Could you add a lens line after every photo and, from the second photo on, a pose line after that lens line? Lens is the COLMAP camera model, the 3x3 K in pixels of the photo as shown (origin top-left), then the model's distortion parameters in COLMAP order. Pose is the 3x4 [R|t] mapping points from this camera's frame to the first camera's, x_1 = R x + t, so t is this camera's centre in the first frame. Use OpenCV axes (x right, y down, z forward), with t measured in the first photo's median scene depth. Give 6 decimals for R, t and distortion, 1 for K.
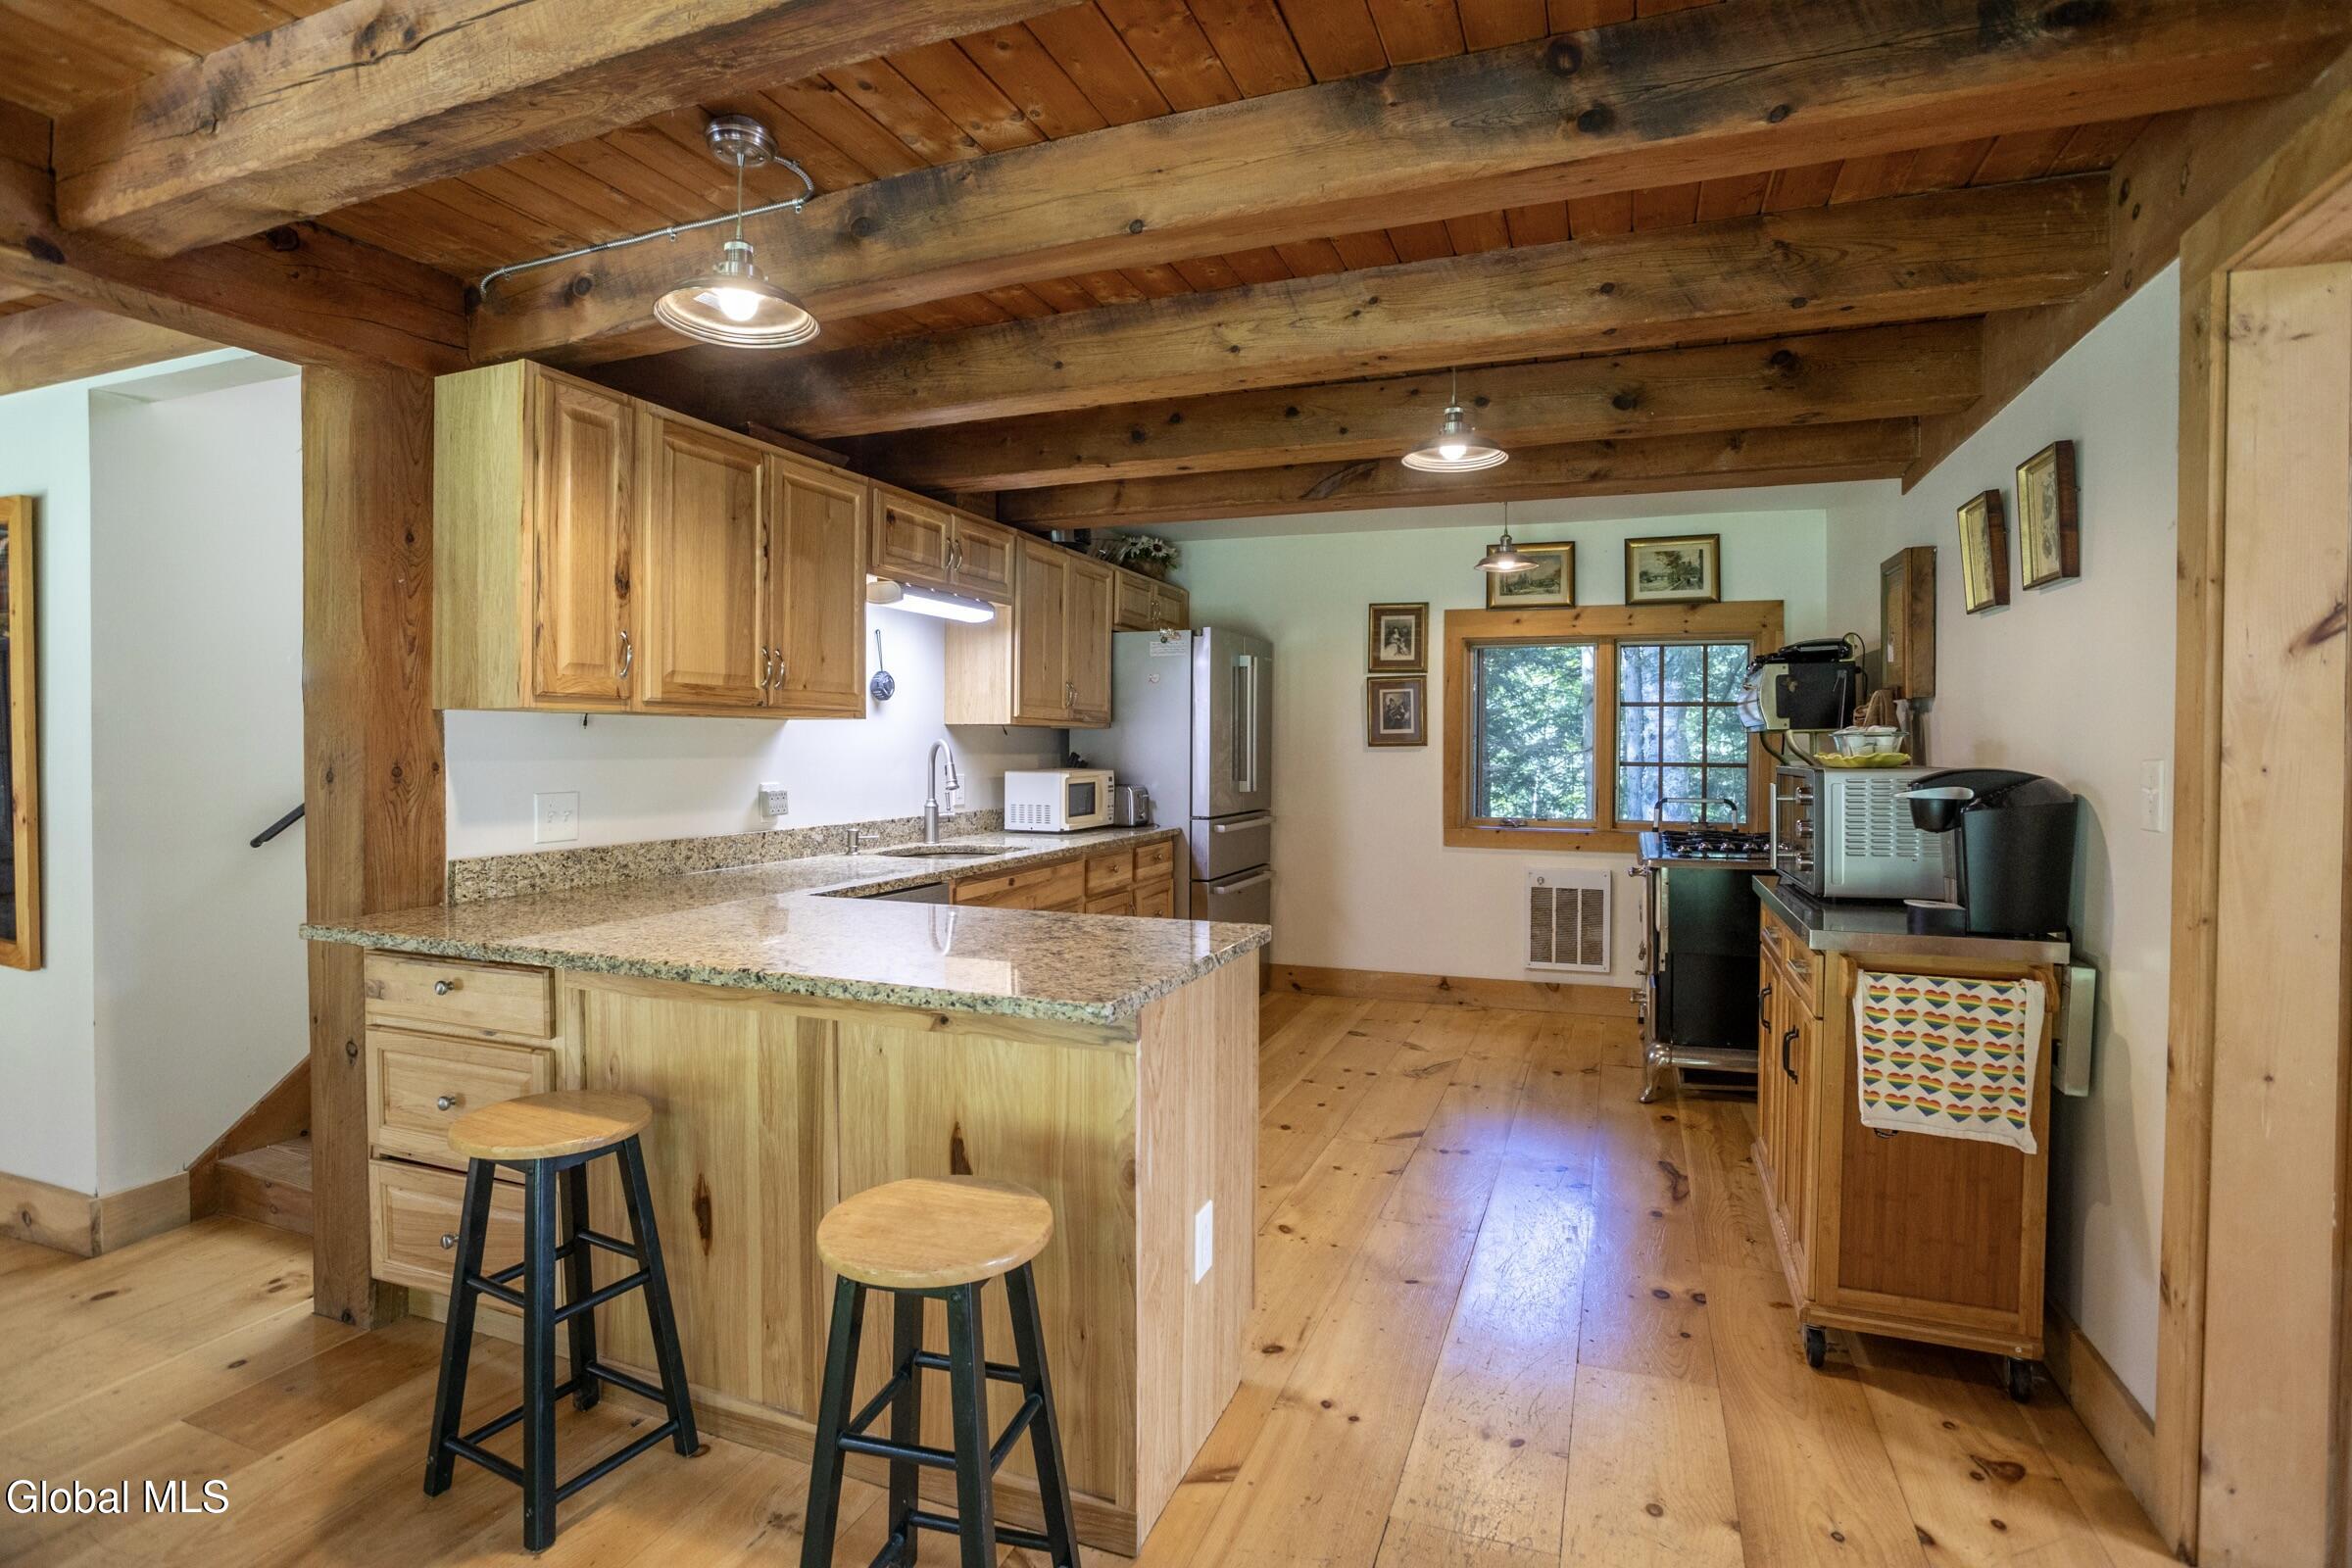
lens RADIAL K [[1128.7, 0, 1177.8], [0, 1128.7, 770.6], [0, 0, 1]] dist [-0.090840, 0.045700]
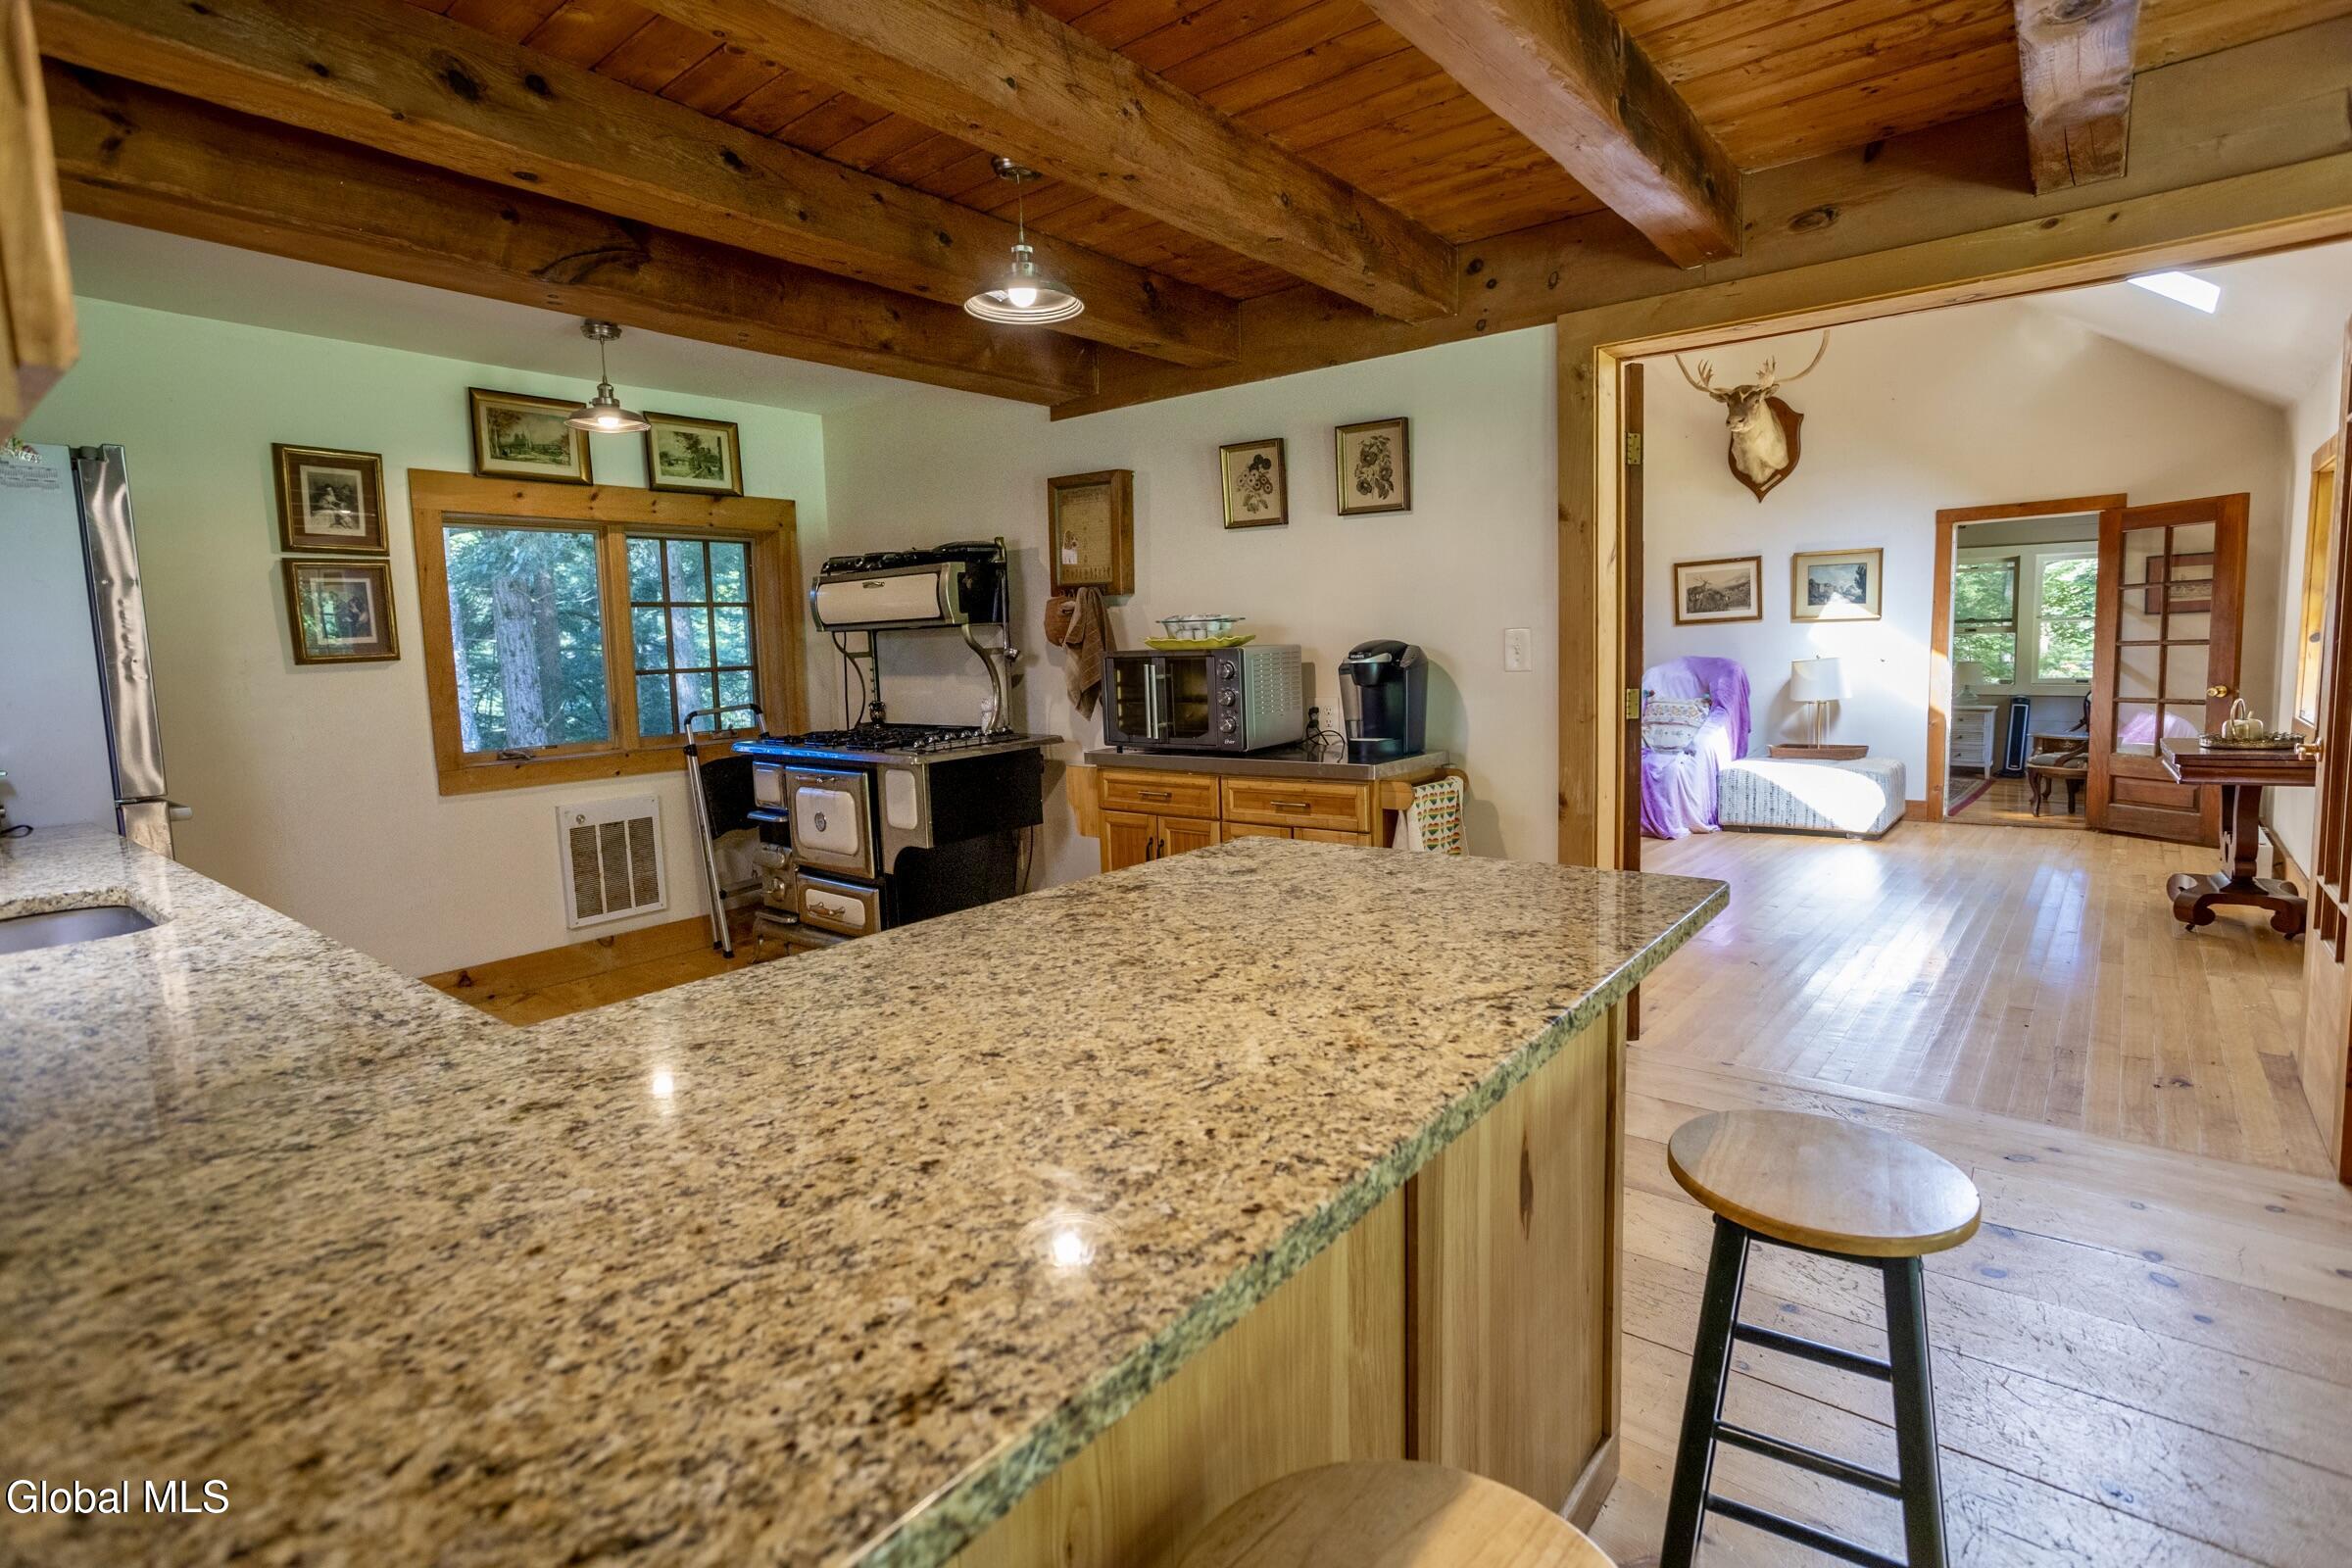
lens RADIAL K [[1137.0, 0, 1165.1], [0, 1137.0, 759.6], [0, 0, 1]] dist [-0.061716, 0.061353]
pose [[0.312491, -0.113223, 0.943149, -0.334652], [0.054574, 0.993371, 0.101170, -0.005102], [-0.948352, 0.019856, 0.316599, 0.350463]]
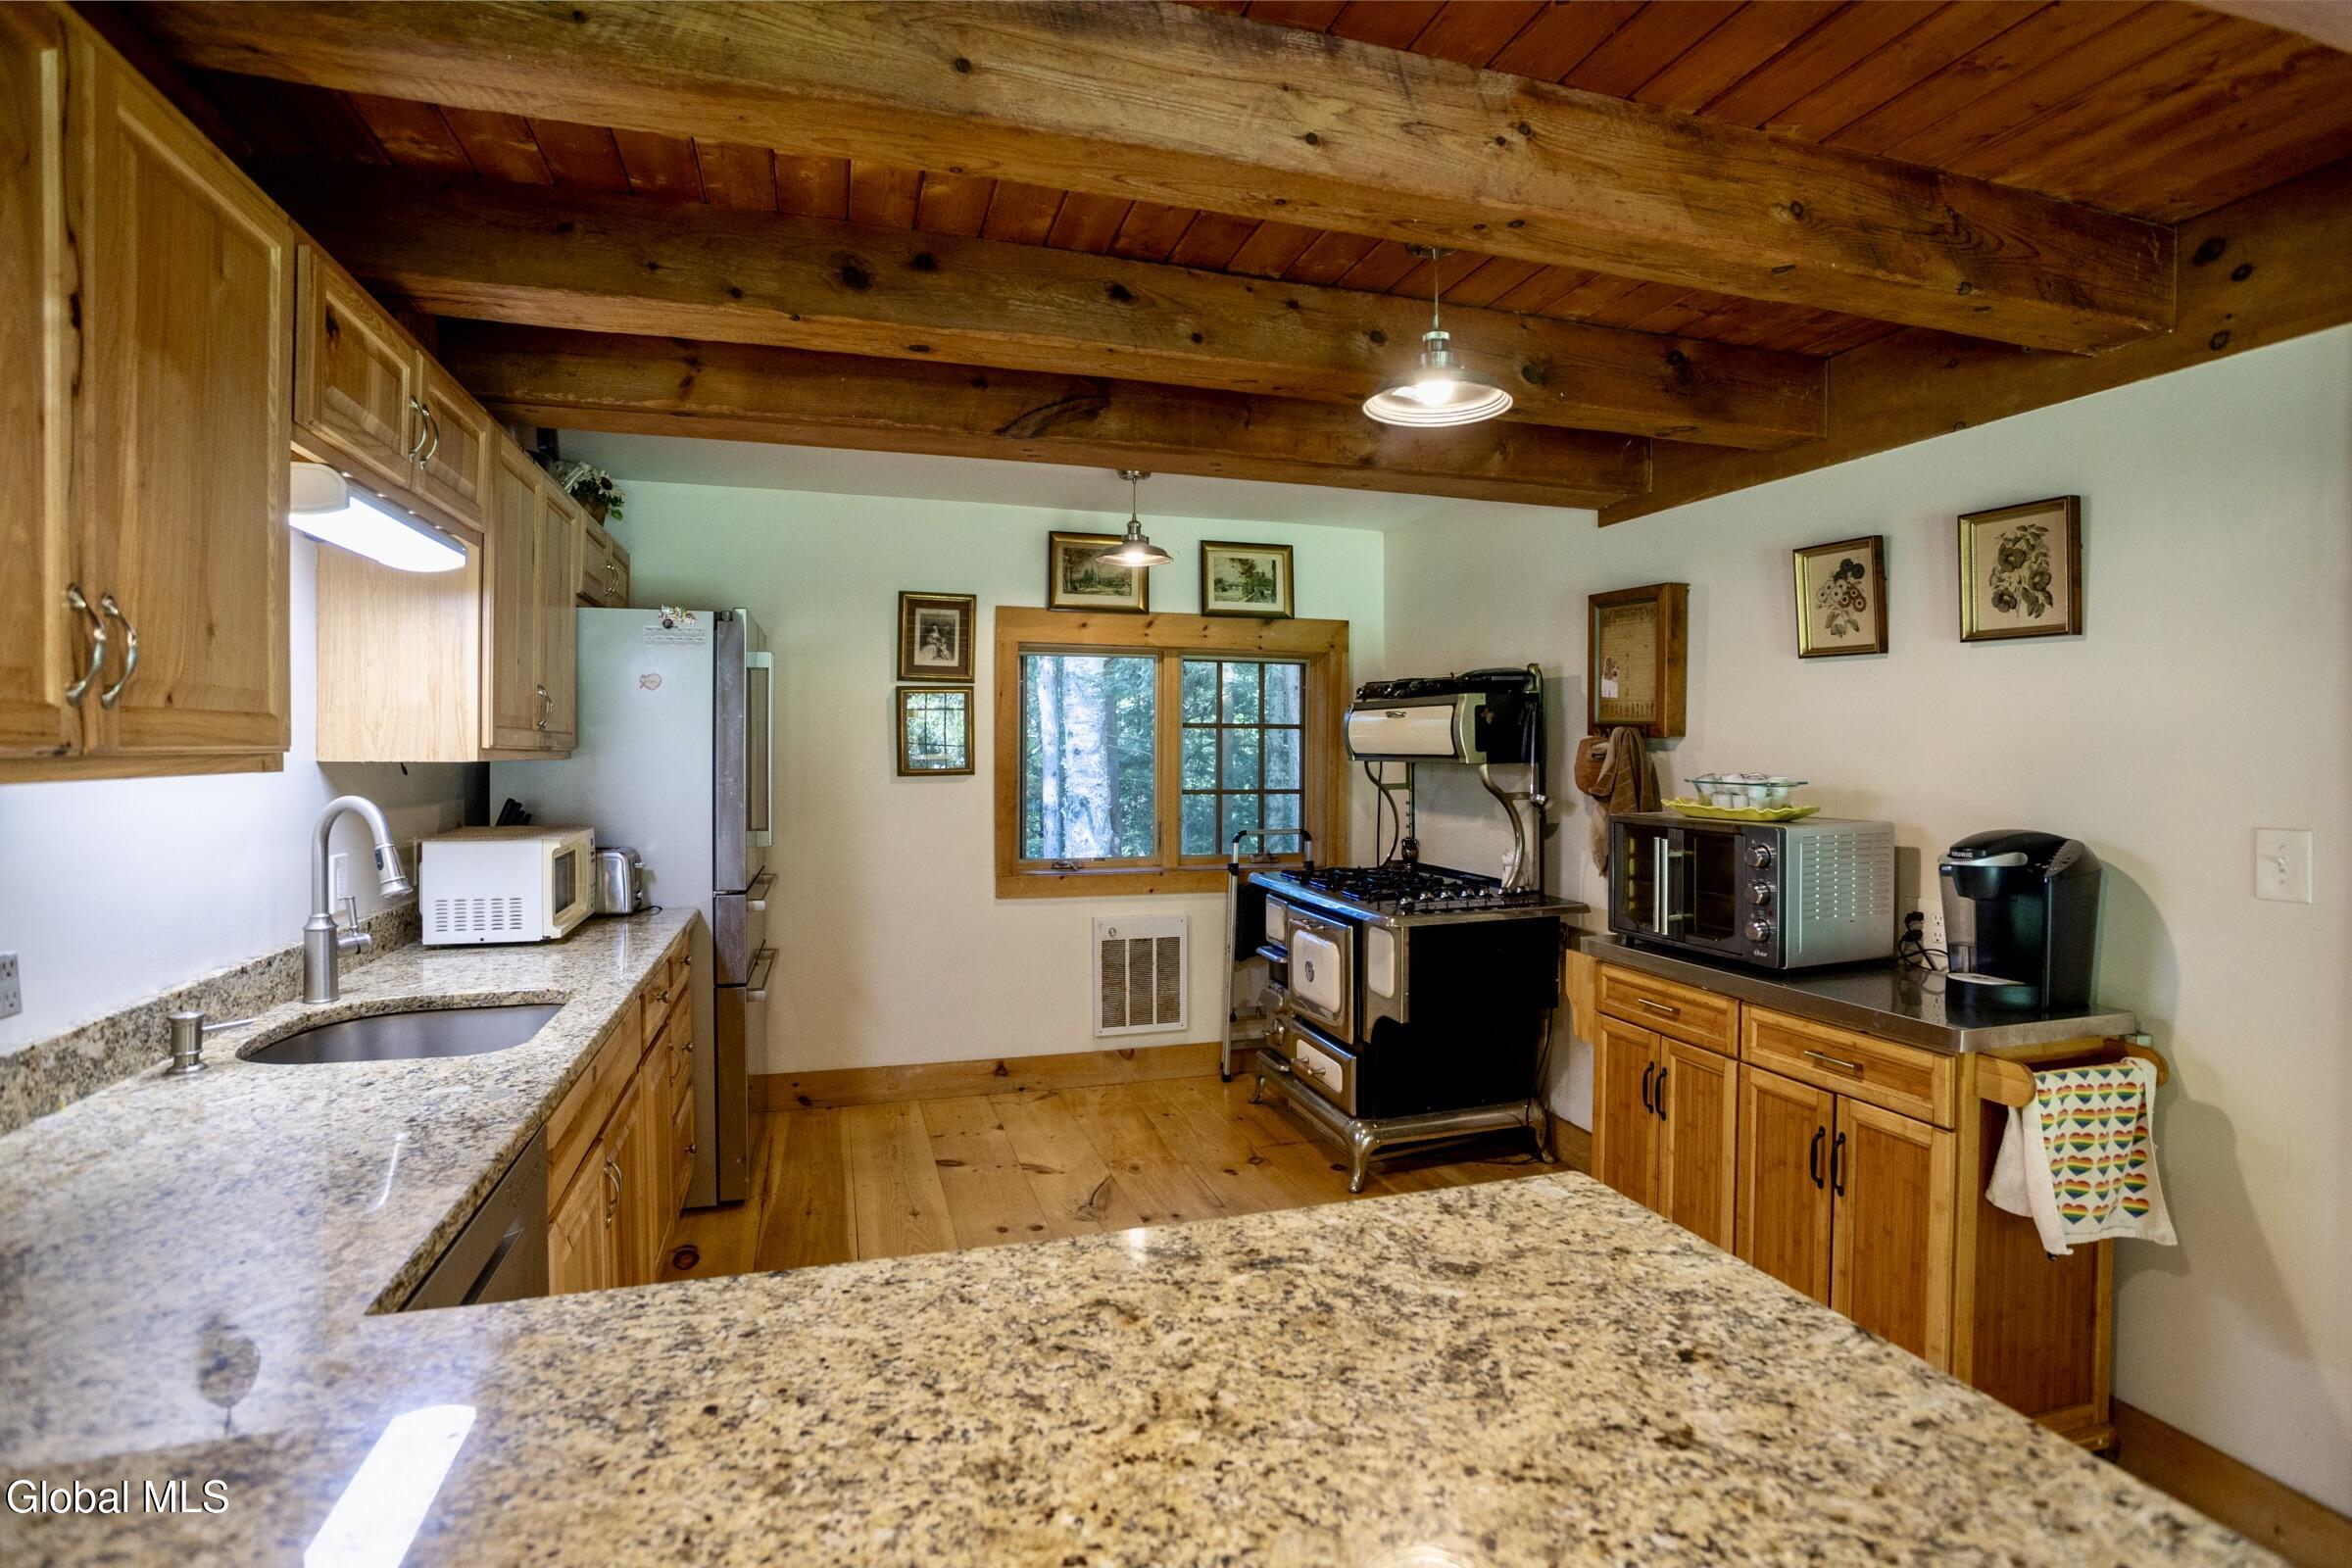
lens RADIAL K [[1143.8, 0, 1179.0], [0, 1143.8, 767.9], [0, 0, 1]] dist [-0.060841, 0.024737]
pose [[0.782794, -0.012328, 0.622159, -0.186718], [0.013781, 0.999902, 0.002474, -0.029626], [-0.622128, 0.006638, 0.782887, 0.303664]]
